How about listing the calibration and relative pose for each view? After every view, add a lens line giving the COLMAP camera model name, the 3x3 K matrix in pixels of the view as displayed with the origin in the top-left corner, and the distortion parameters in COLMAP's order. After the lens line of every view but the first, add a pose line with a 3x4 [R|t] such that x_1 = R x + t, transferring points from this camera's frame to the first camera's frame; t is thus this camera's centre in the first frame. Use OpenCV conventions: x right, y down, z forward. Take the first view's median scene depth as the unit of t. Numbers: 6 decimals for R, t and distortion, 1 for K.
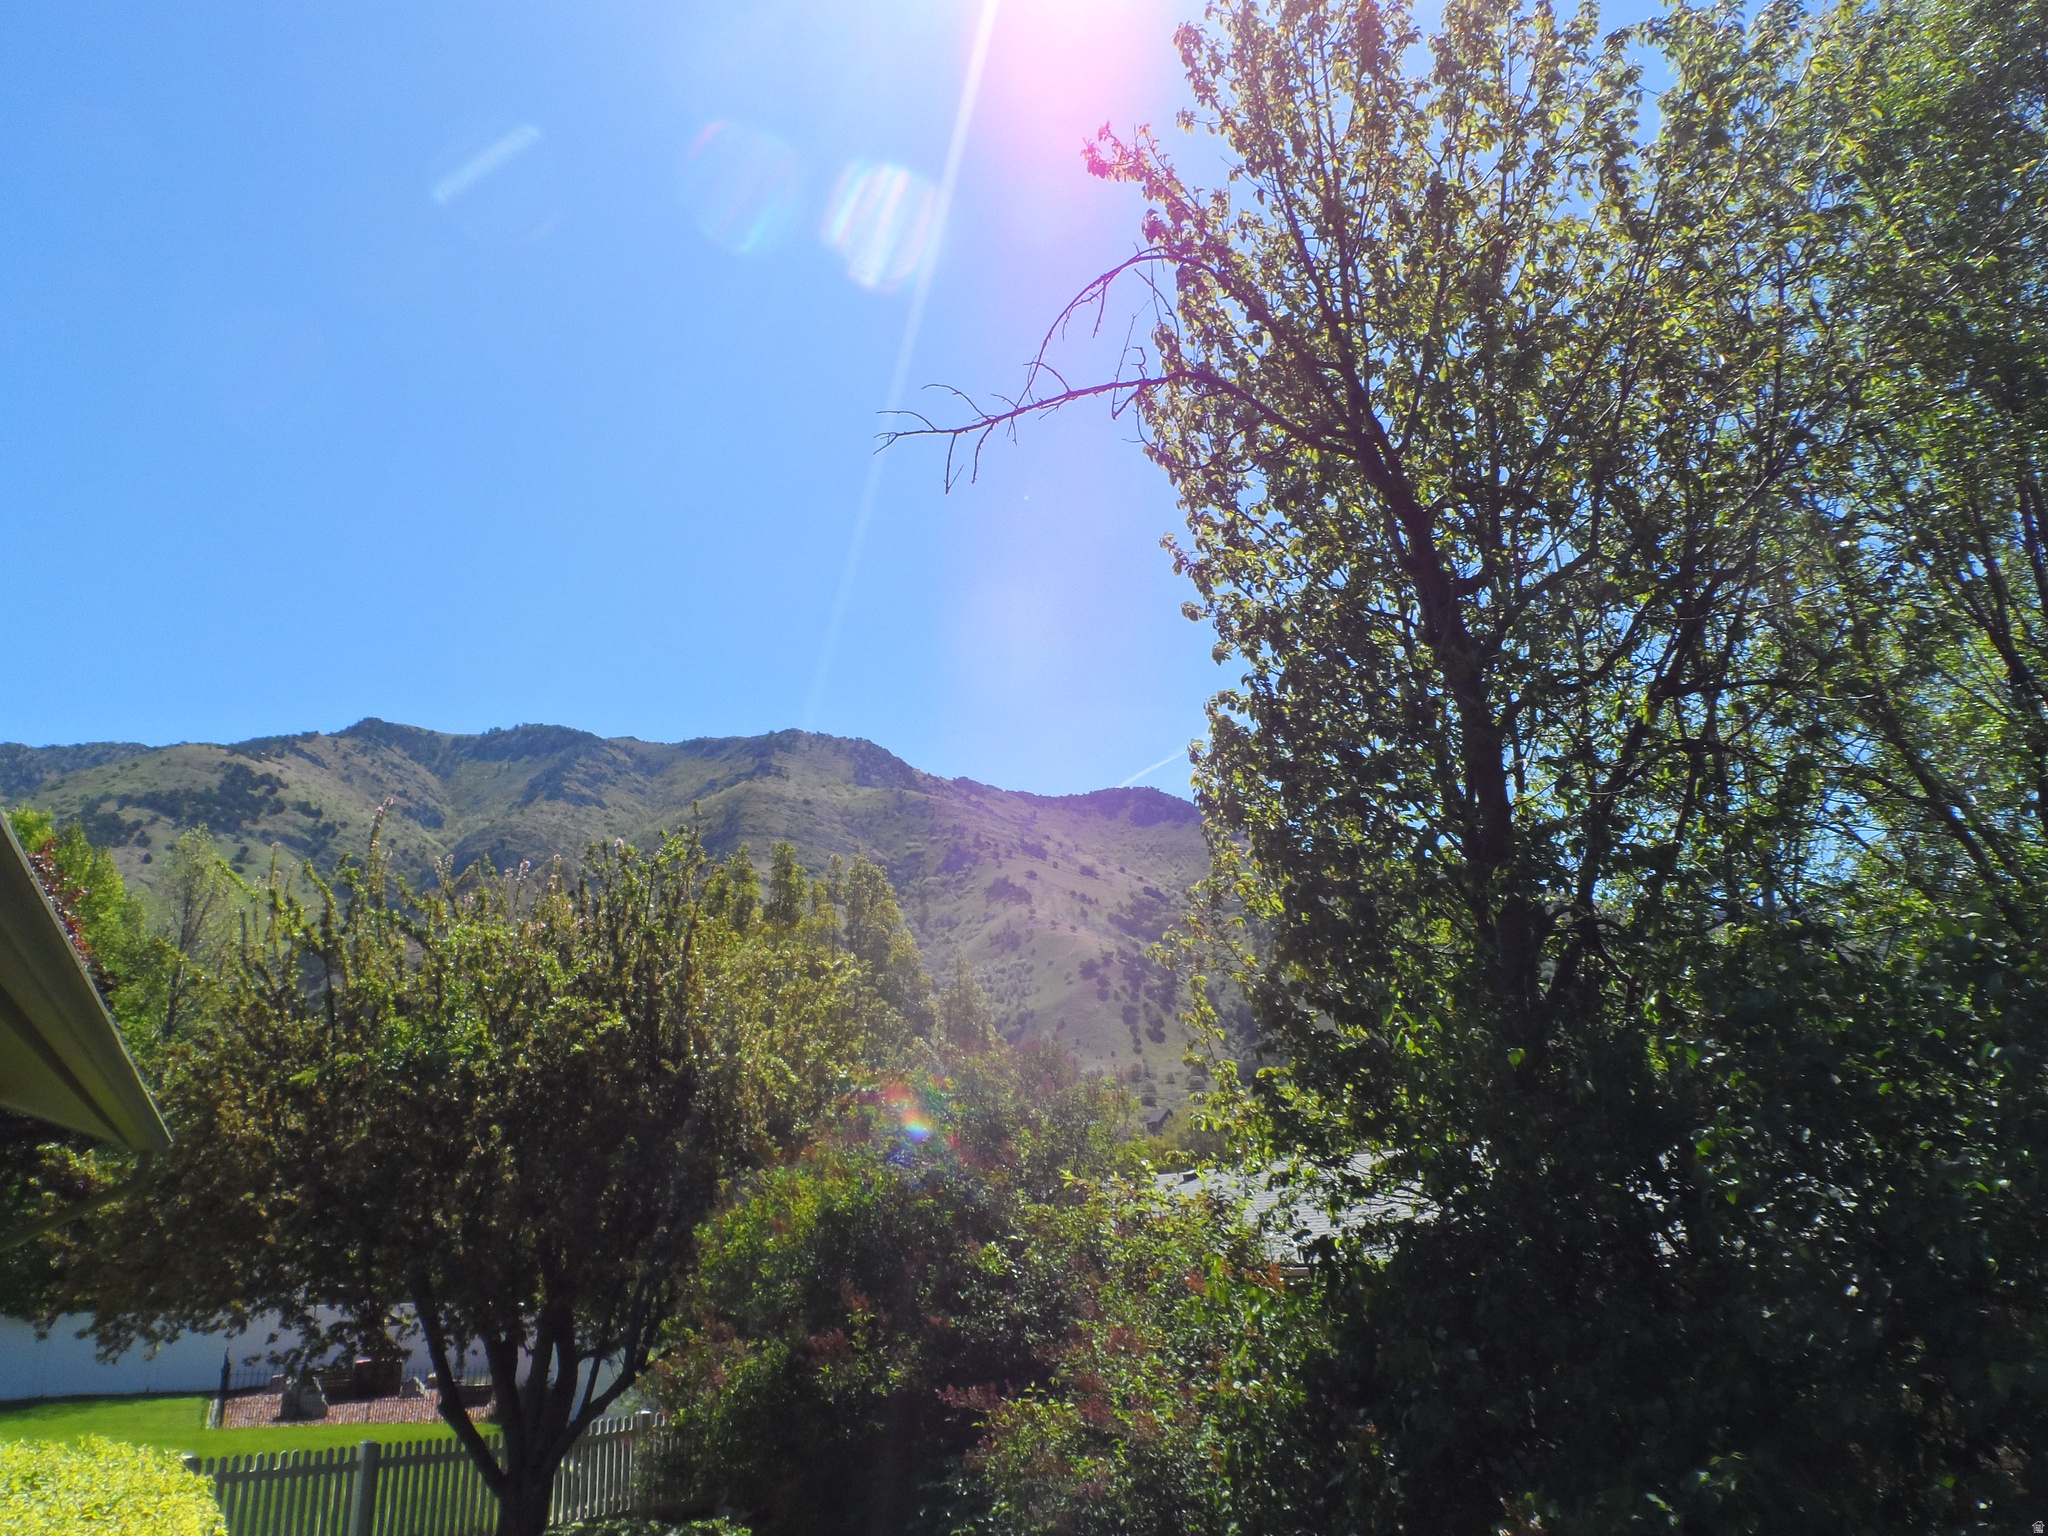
lens RADIAL K [[1585.8, 0, 1032.6], [0, 1585.8, 788.8], [0, 0, 1]] dist [0.005127, -0.000711]
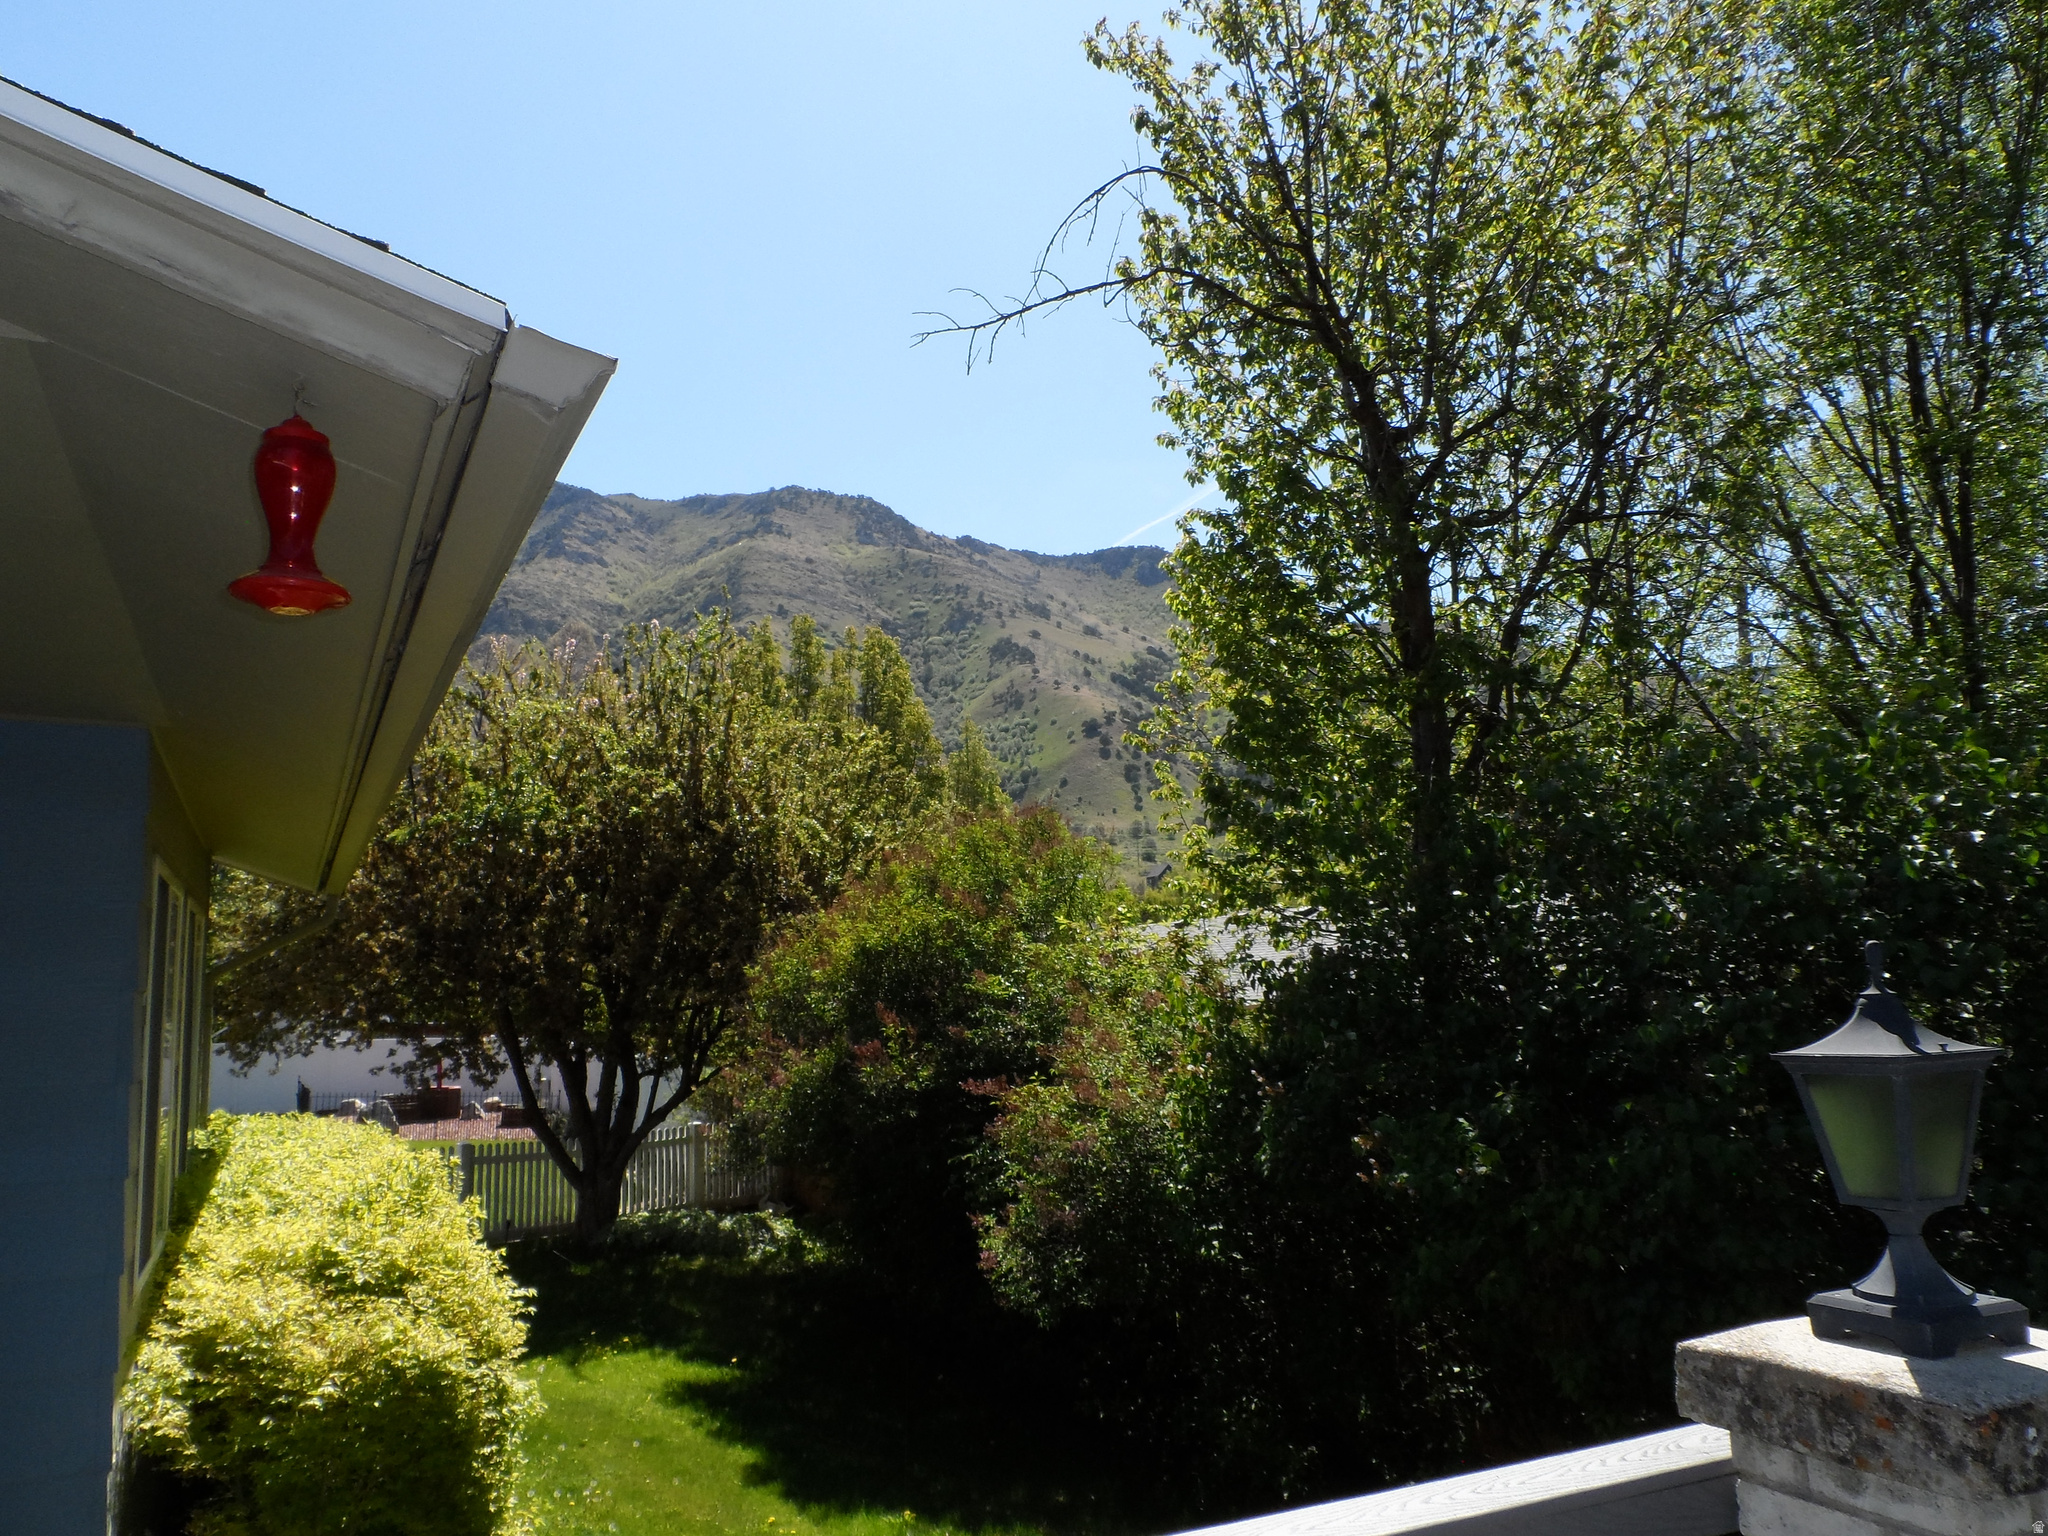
lens RADIAL K [[1585.8, 0, 1032.6], [0, 1585.8, 788.8], [0, 0, 1]] dist [0.005127, -0.000711]
pose [[0.999996, 0.001771, -0.002062, -0.000360], [-0.001438, 0.988485, 0.151312, -0.021707], [0.002306, -0.151309, 0.988484, -0.108123]]
